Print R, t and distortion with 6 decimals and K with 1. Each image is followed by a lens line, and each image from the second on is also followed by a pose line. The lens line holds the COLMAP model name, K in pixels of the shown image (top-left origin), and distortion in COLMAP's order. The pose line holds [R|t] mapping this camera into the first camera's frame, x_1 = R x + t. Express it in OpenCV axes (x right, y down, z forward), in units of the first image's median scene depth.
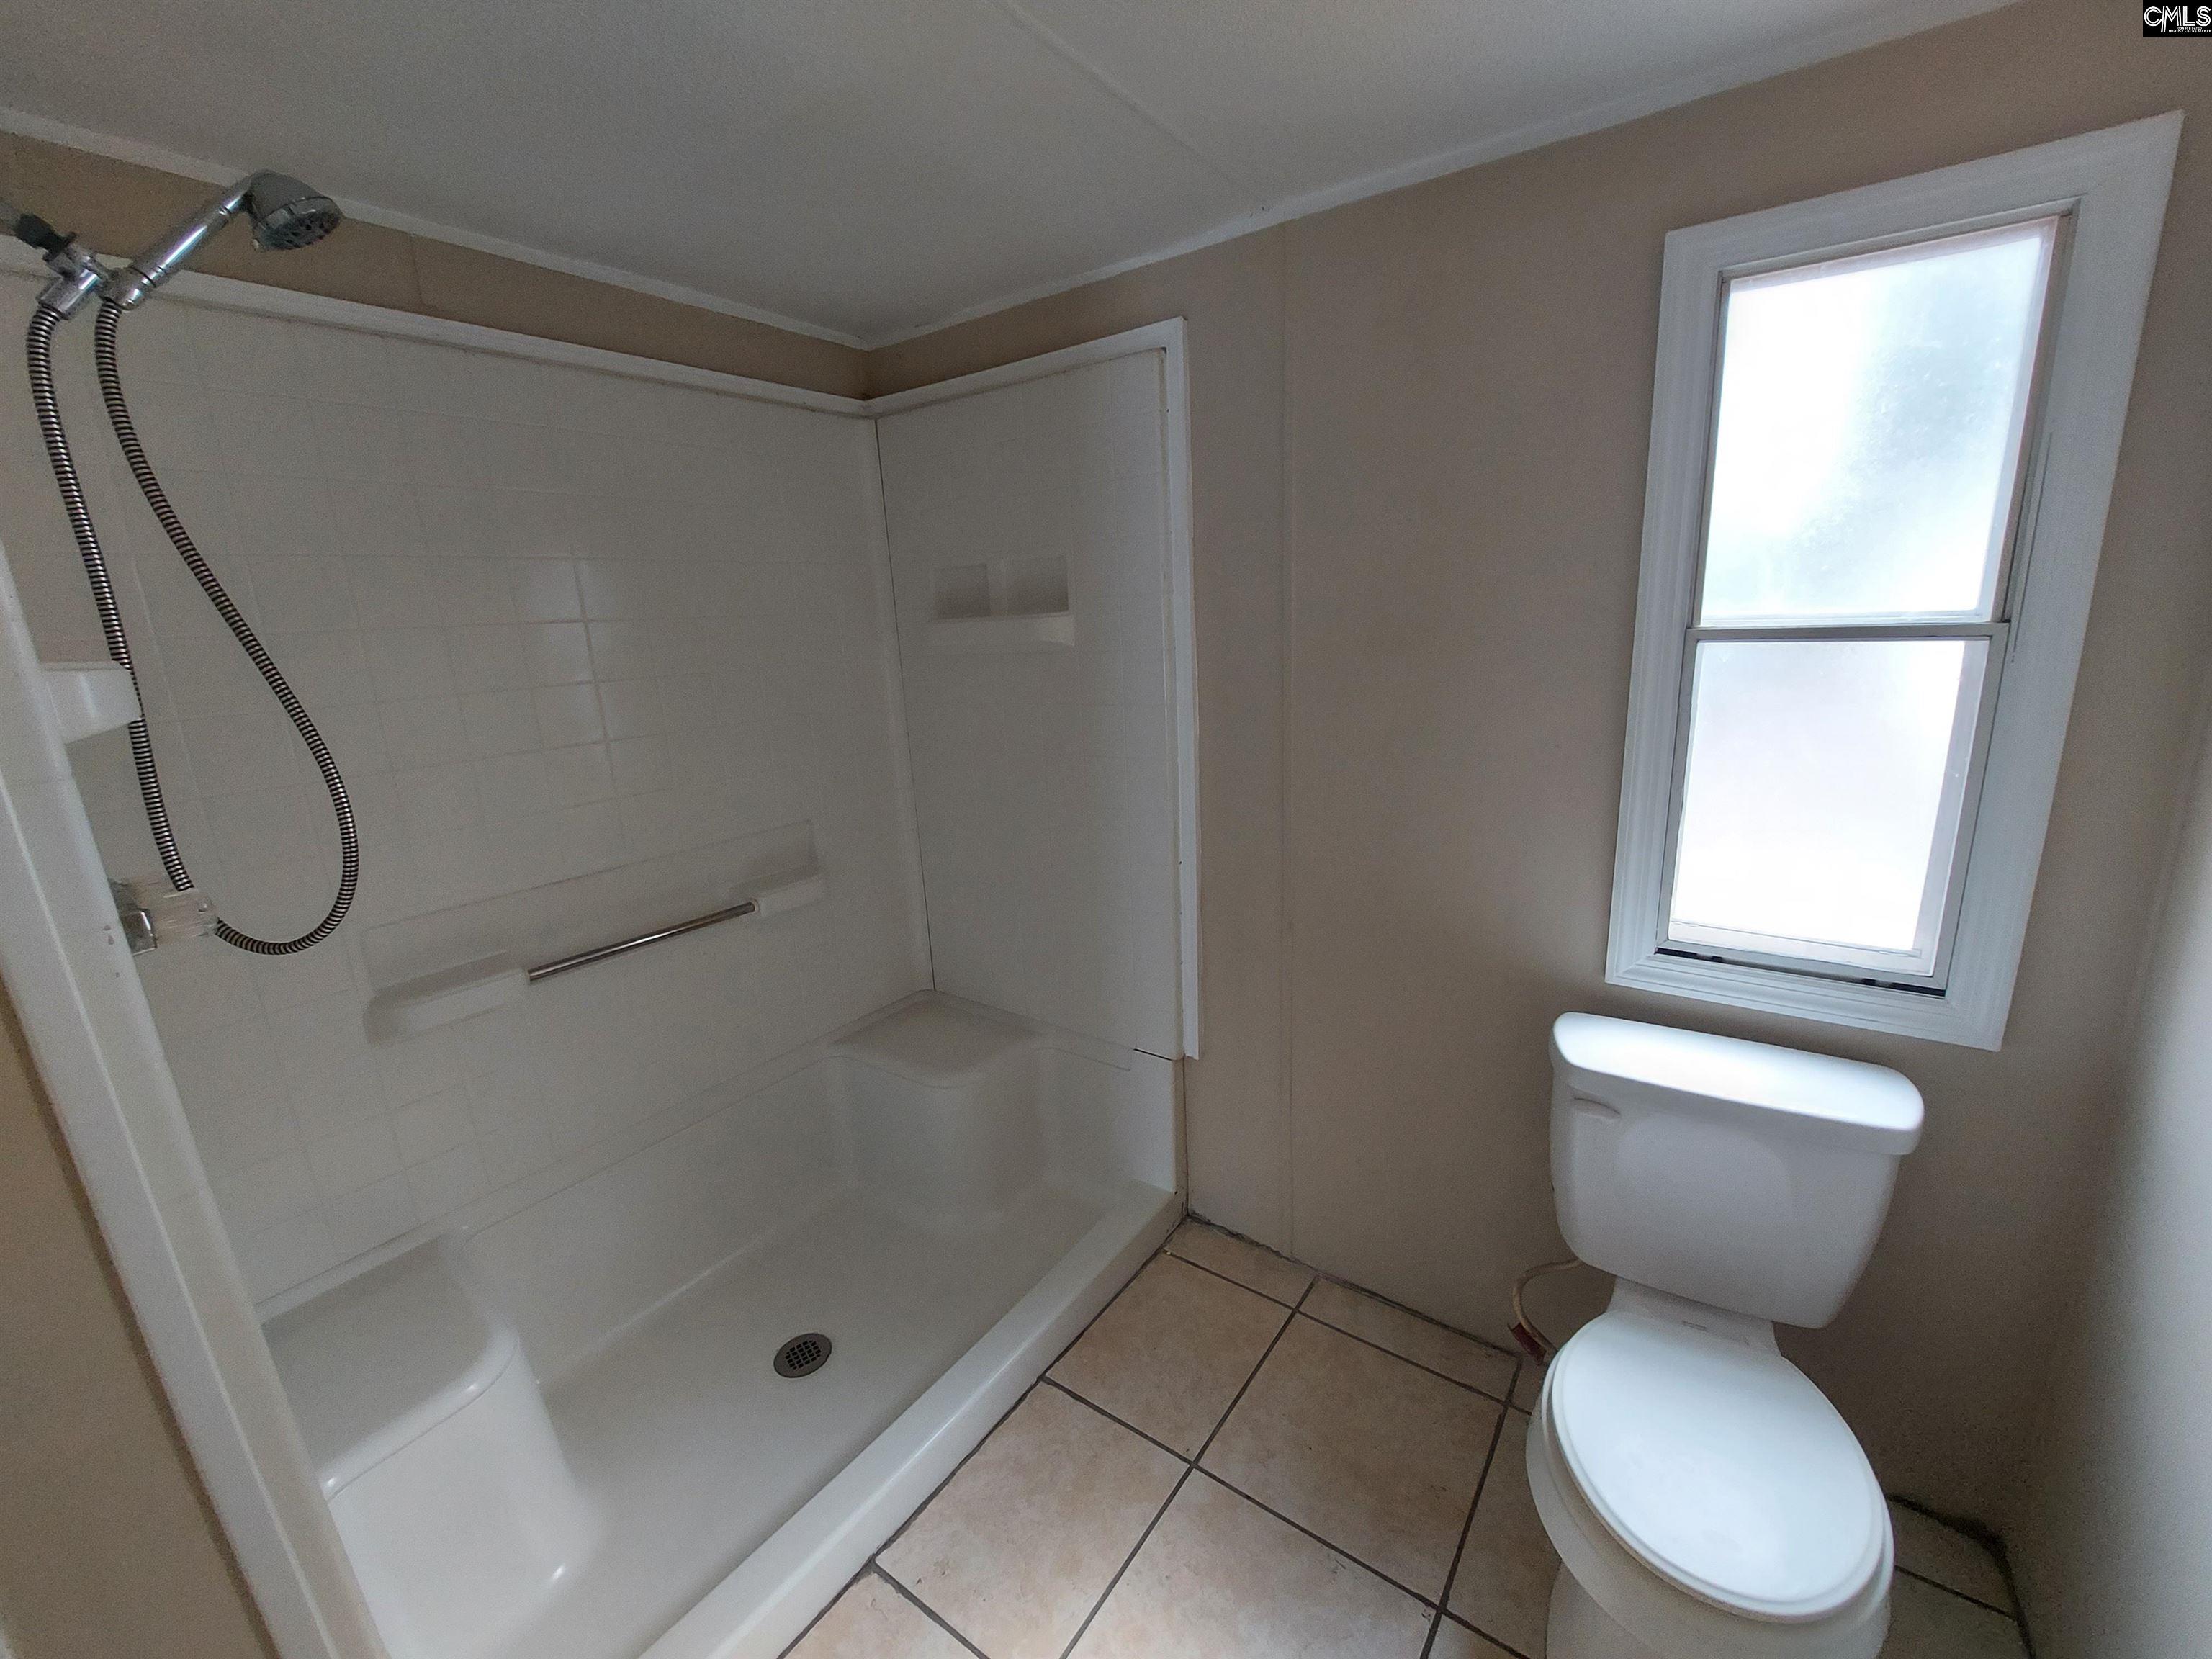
lens RADIAL K [[883.5, 0, 1114.8], [0, 883.5, 823.6], [0, 0, 1]] dist [-0.026568, 0.004641]
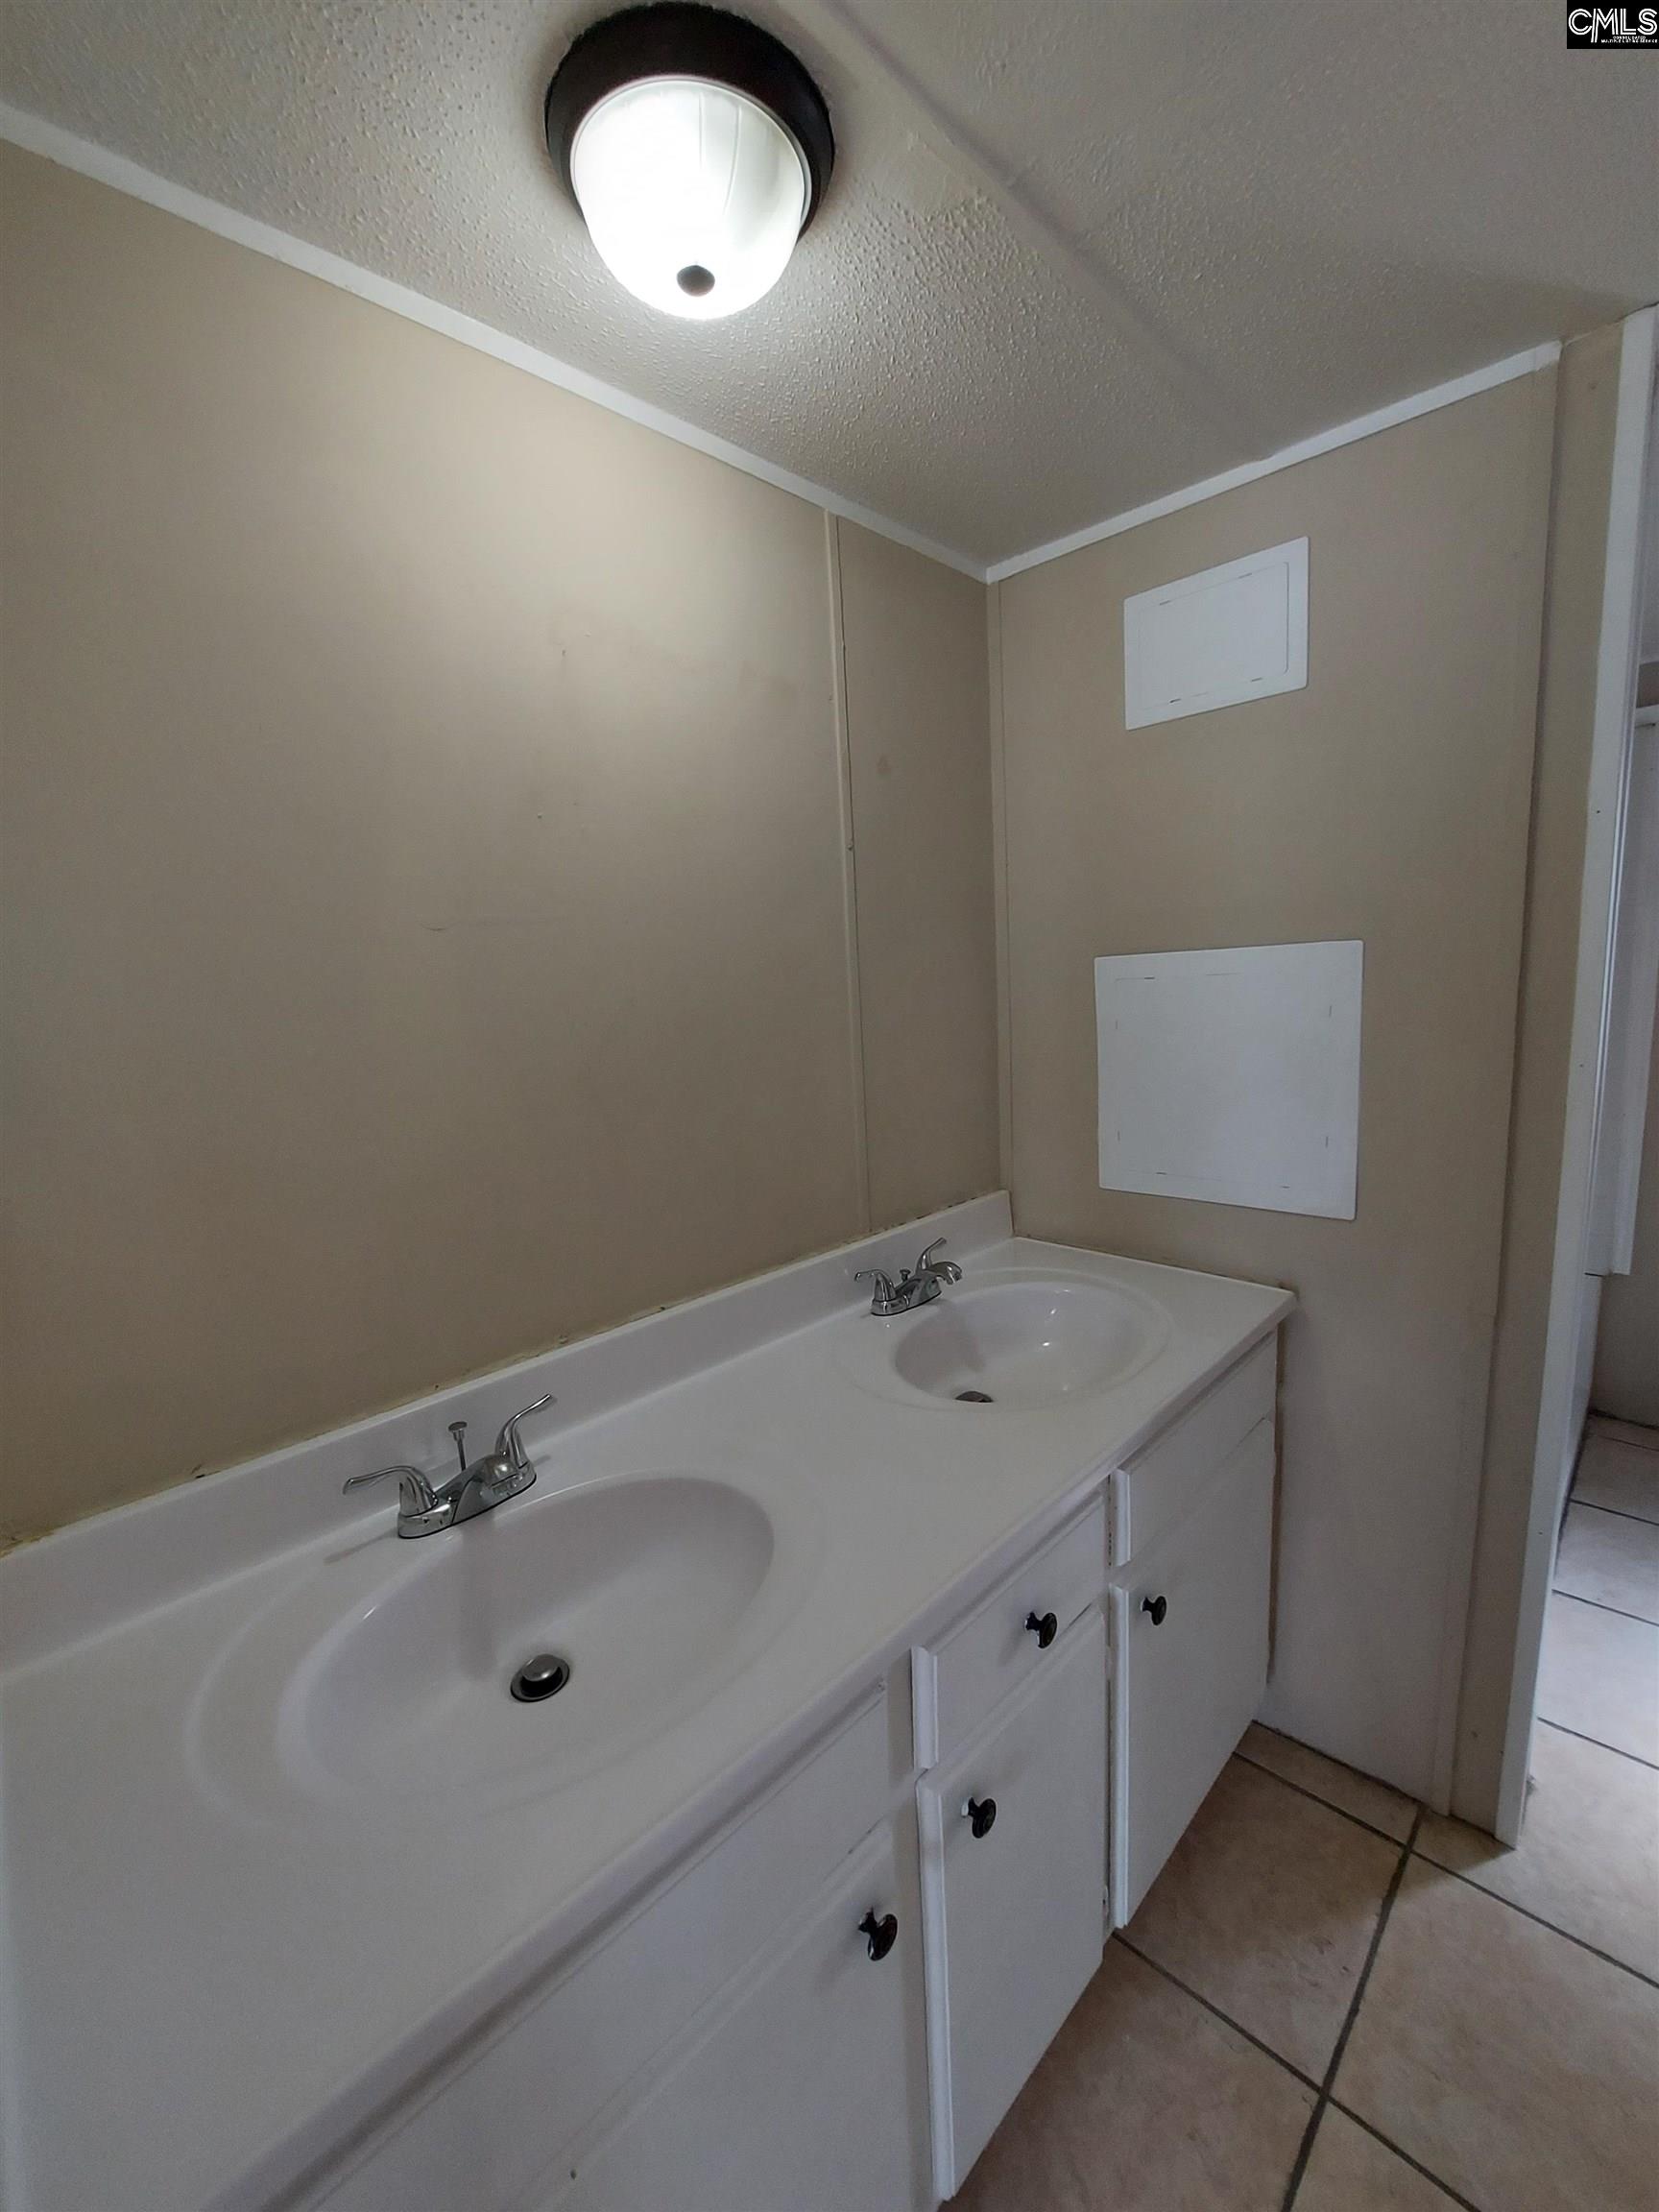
lens RADIAL K [[883.5, 0, 827.5], [0, 883.5, 1120.8], [0, 0, 1]] dist [-0.026568, 0.004641]
pose [[0.987330, 0.020383, -0.157368, -1.000768], [-0.030479, 0.997610, -0.062007, 0.191314], [0.155728, 0.066018, 0.985591, -0.484505]]
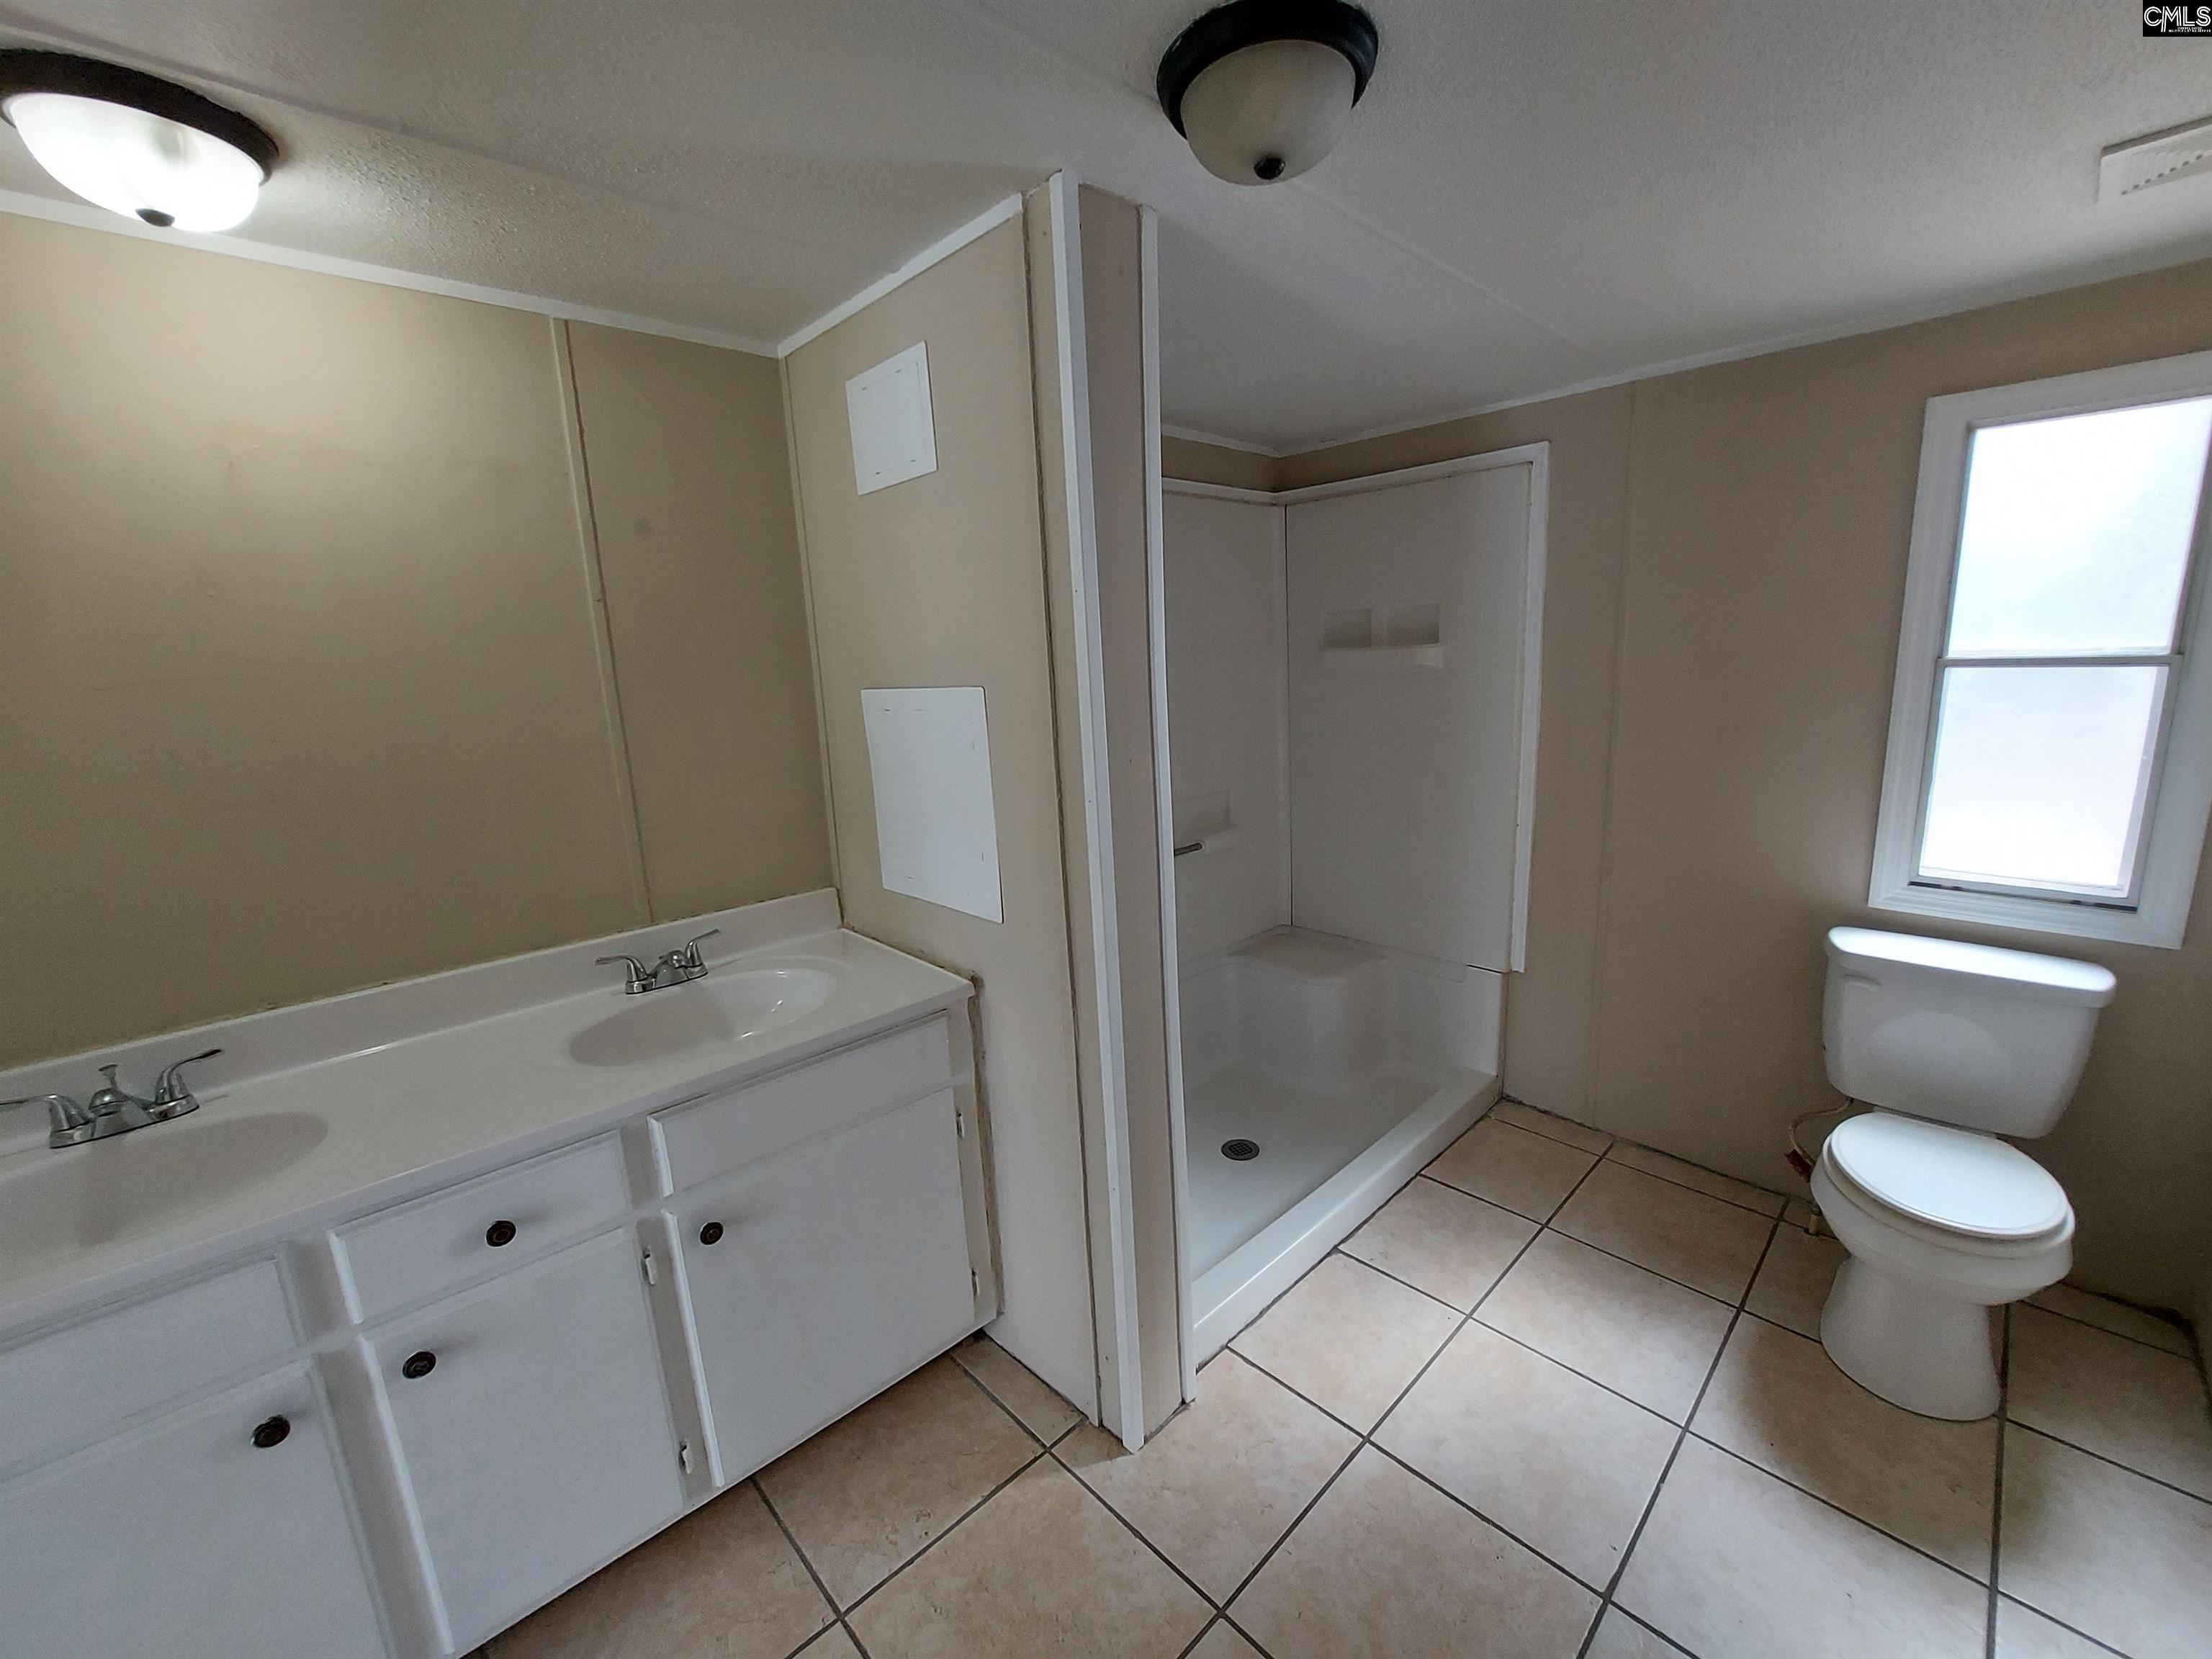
lens RADIAL K [[883.5, 0, 1115.7], [0, 883.5, 826.7], [0, 0, 1]] dist [-0.026568, 0.004641]
pose [[0.983315, 0.041597, -0.177093, -0.347824], [-0.047449, 0.998454, -0.028939, 0.133665], [0.175616, 0.036859, 0.983769, -0.530795]]
